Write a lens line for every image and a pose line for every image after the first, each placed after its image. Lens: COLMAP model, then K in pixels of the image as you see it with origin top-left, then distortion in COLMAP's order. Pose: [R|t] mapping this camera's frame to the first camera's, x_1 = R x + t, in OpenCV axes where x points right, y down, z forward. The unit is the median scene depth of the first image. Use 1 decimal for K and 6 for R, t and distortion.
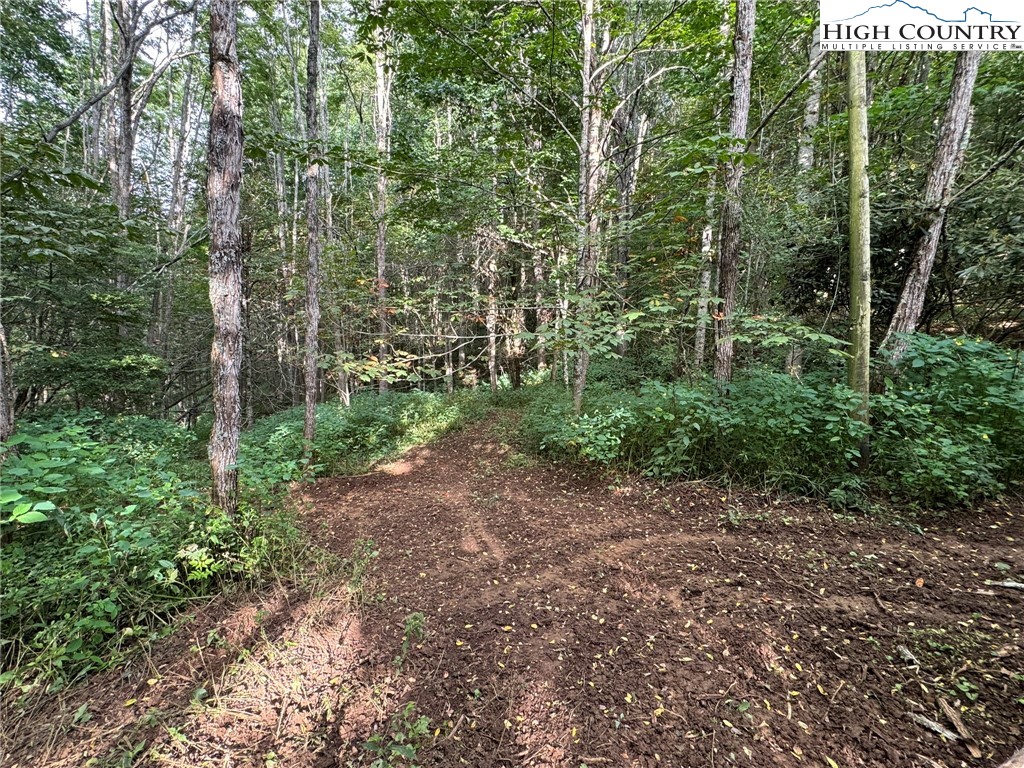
lens RADIAL K [[457.8, 0, 512.0], [0, 457.8, 384.0], [0, 0, 1]] dist [-0.002621, -0.000071]
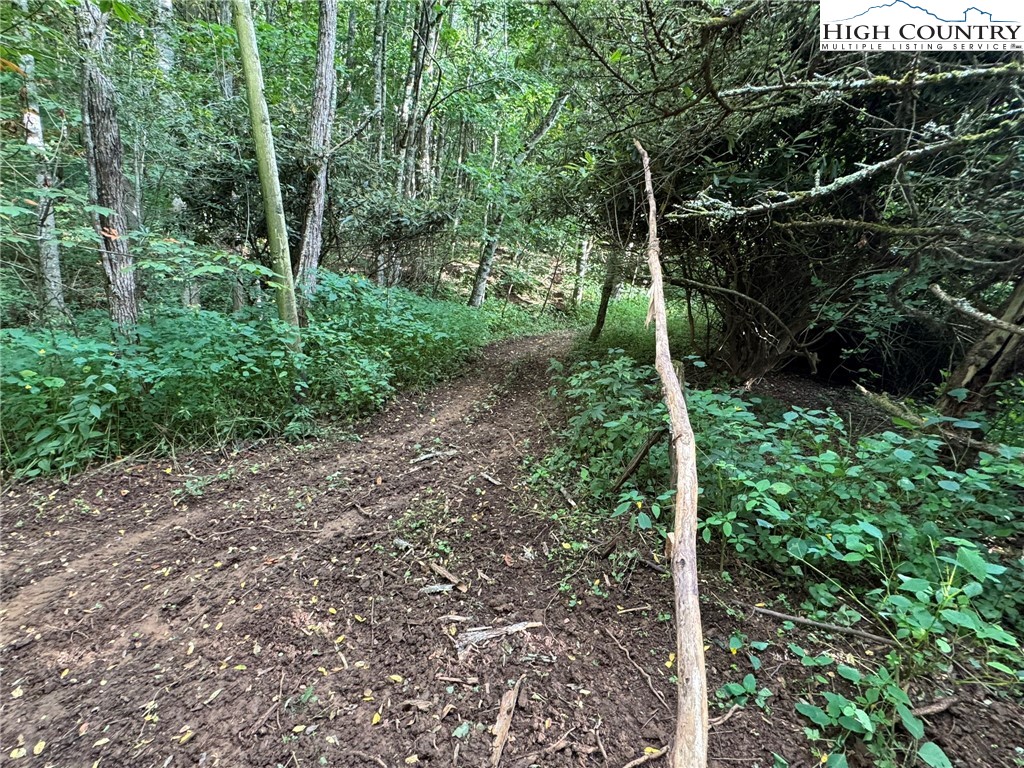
lens RADIAL K [[457.8, 0, 512.0], [0, 457.8, 384.0], [0, 0, 1]] dist [-0.002621, -0.000071]
pose [[0.379791, -0.179389, 0.907512, -0.011970], [0.061049, 0.983739, 0.168909, 0.003672], [-0.923056, -0.008747, 0.384567, 0.161433]]
